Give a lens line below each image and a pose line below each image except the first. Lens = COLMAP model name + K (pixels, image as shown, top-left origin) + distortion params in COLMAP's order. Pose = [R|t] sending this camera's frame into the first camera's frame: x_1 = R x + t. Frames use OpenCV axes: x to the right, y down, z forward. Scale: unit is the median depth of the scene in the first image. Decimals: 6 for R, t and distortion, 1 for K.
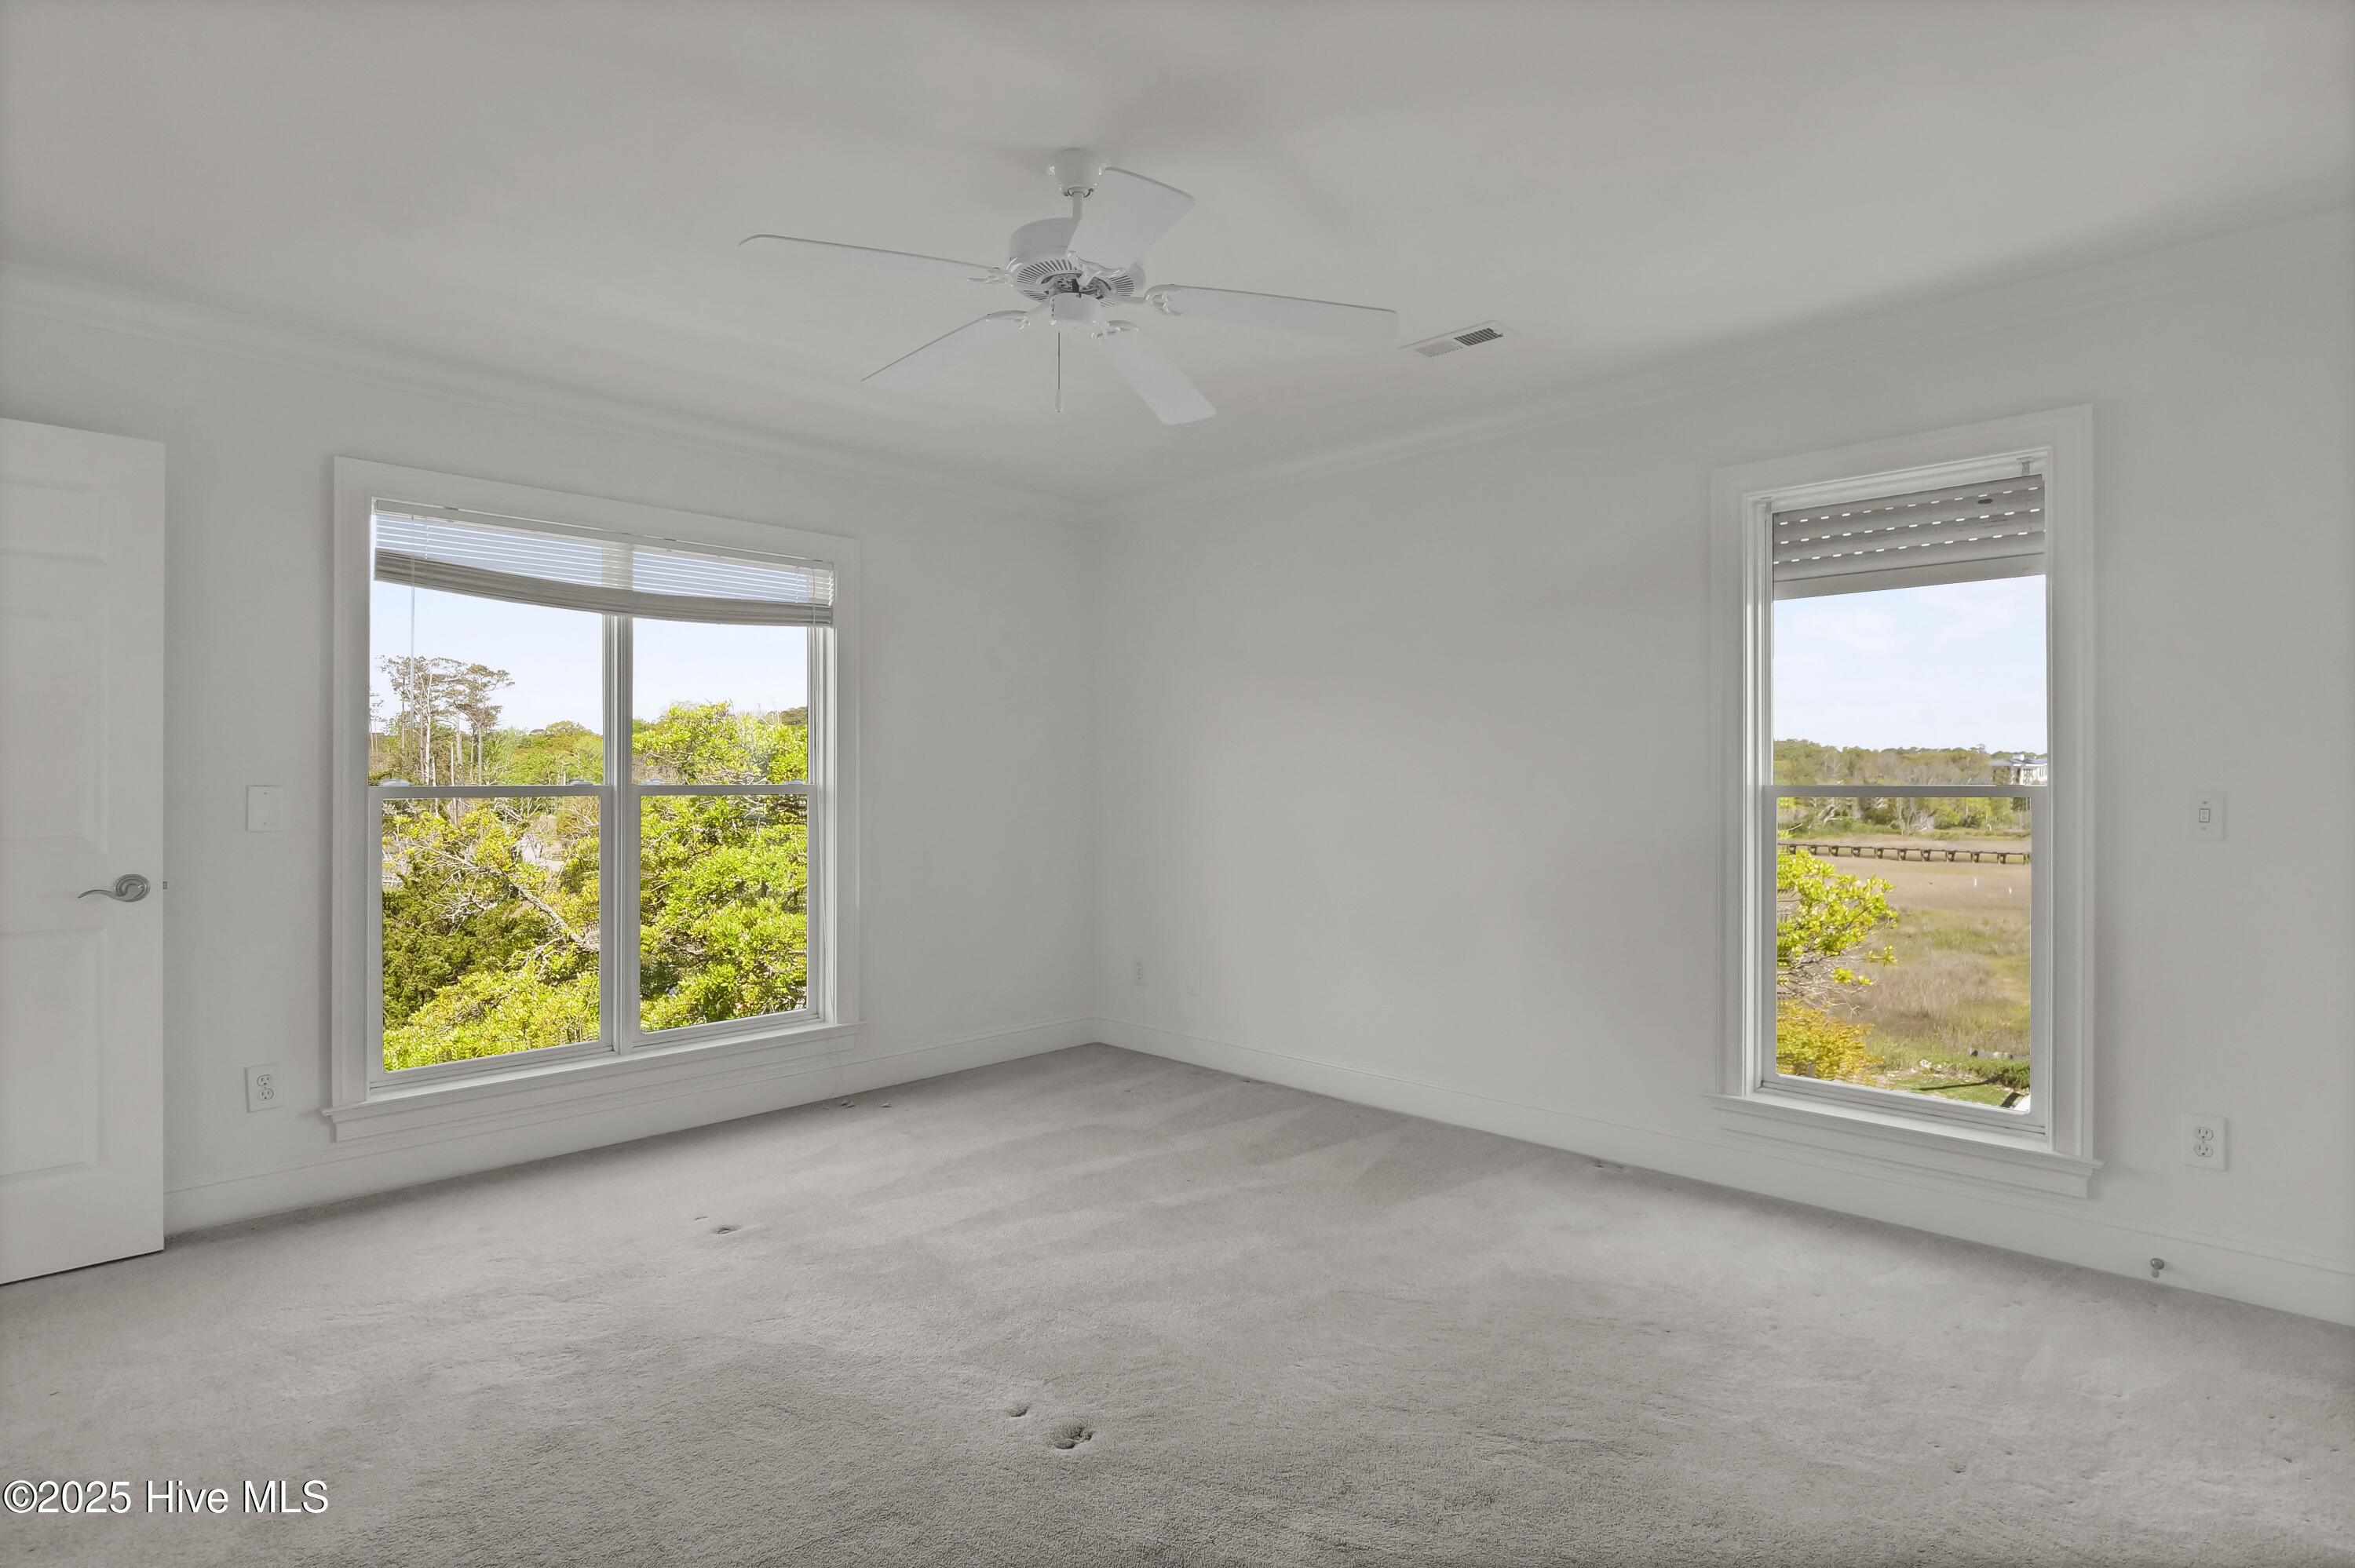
lens RADIAL K [[1183.3, 0, 1190.9], [0, 1183.3, 778.5], [0, 0, 1]] dist [-0.003754, -0.001582]
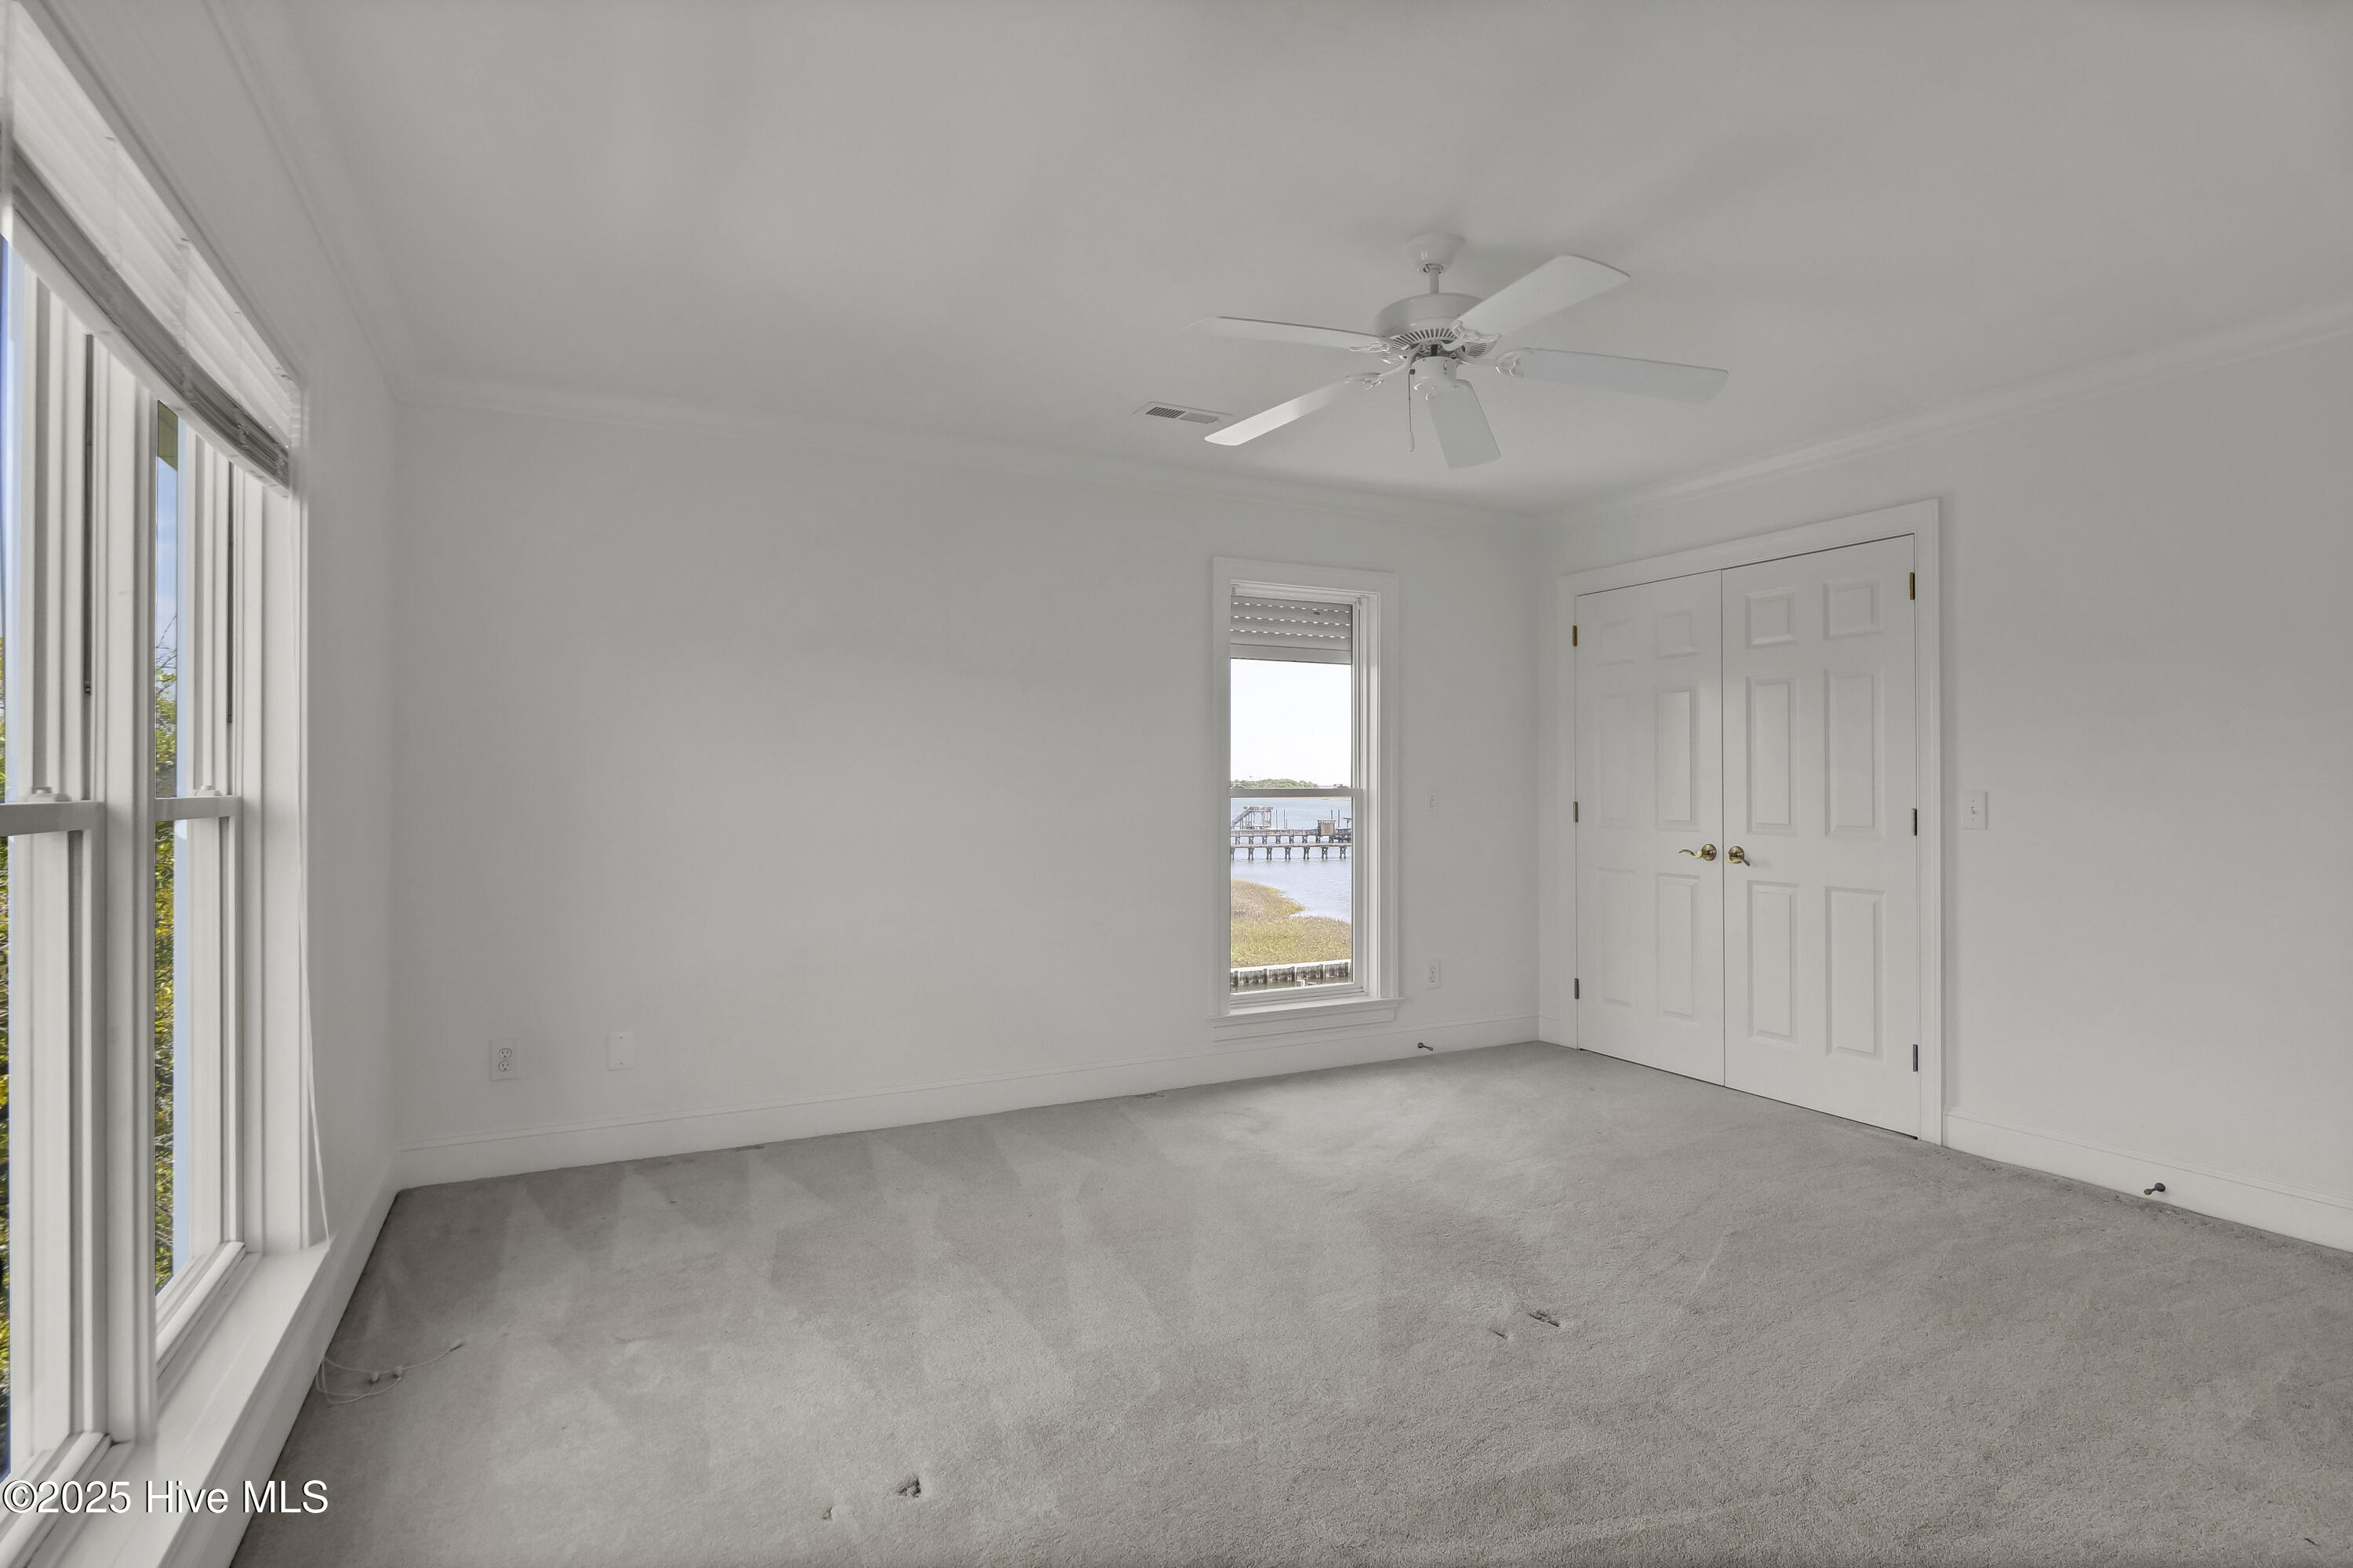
lens RADIAL K [[1182.5, 0, 1189.9], [0, 1182.5, 778.5], [0, 0, 1]] dist [-0.003754, -0.001582]
pose [[0.333947, 0.004549, 0.942581, -0.862532], [0.001068, 0.999986, -0.005205, 0.000456], [-0.942591, 0.002745, 0.333937, 0.584470]]
